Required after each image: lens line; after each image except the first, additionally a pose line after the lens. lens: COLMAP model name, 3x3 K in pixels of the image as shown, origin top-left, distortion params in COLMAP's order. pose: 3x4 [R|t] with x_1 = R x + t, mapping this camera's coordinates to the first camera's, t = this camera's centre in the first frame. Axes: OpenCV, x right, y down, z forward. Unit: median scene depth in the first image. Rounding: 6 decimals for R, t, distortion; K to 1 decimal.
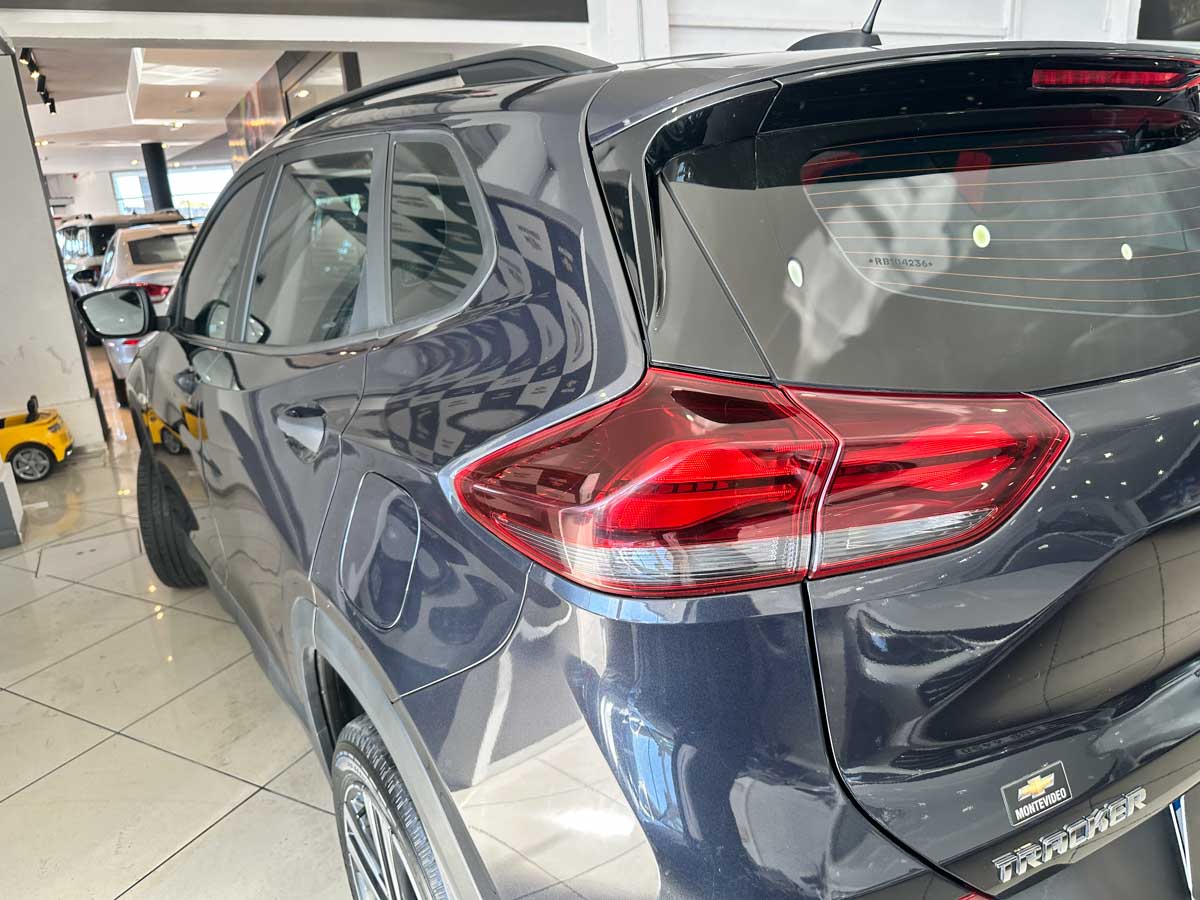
lens RADIAL K [[869.3, 0, 589.8], [0, 869.3, 449.4], [0, 0, 1]] dist [0.004911, -0.023216]
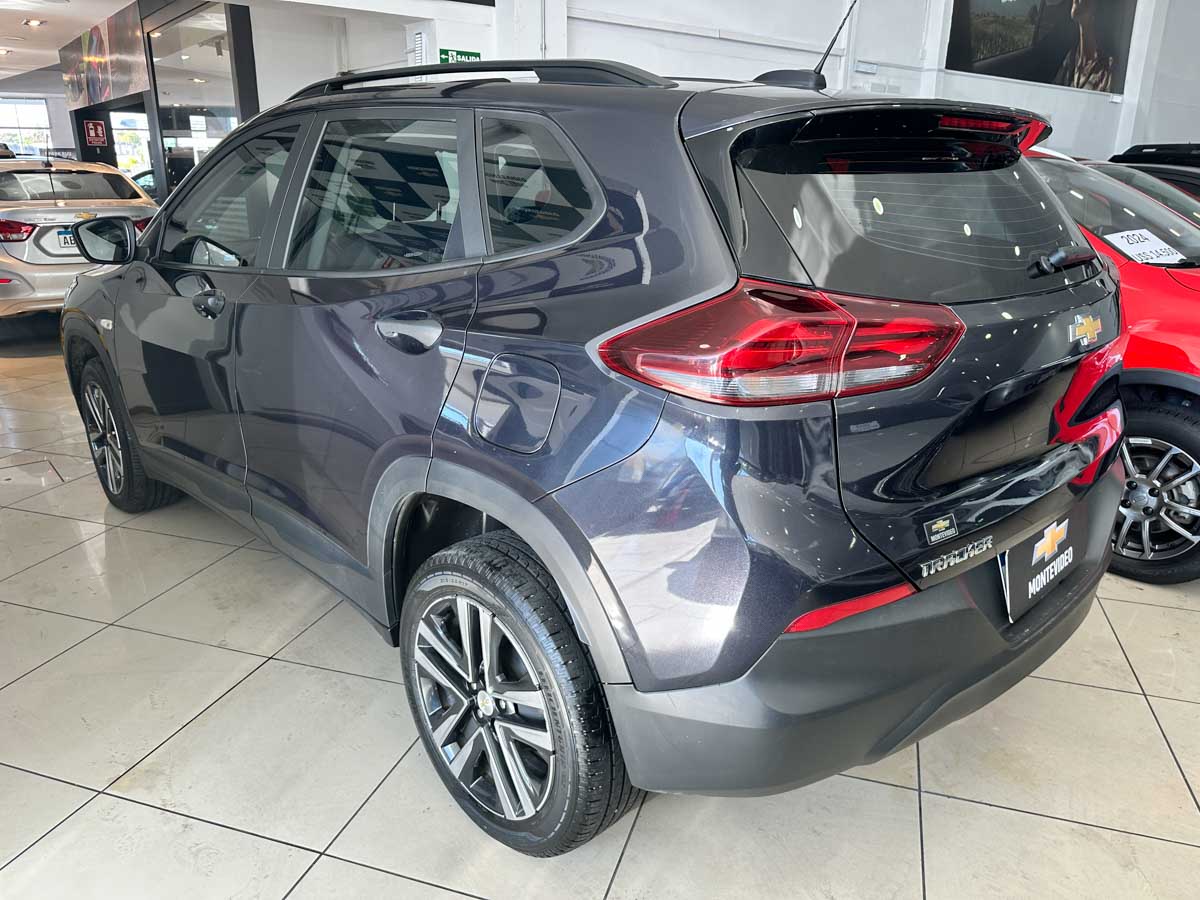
lens RADIAL K [[869.3, 0, 589.8], [0, 869.3, 449.4], [0, 0, 1]] dist [0.004911, -0.023216]
pose [[0.979928, 0.020072, 0.198338, -0.407545], [-0.024951, 0.999444, 0.022134, 0.155998], [-0.197783, -0.026638, 0.979884, -0.448312]]
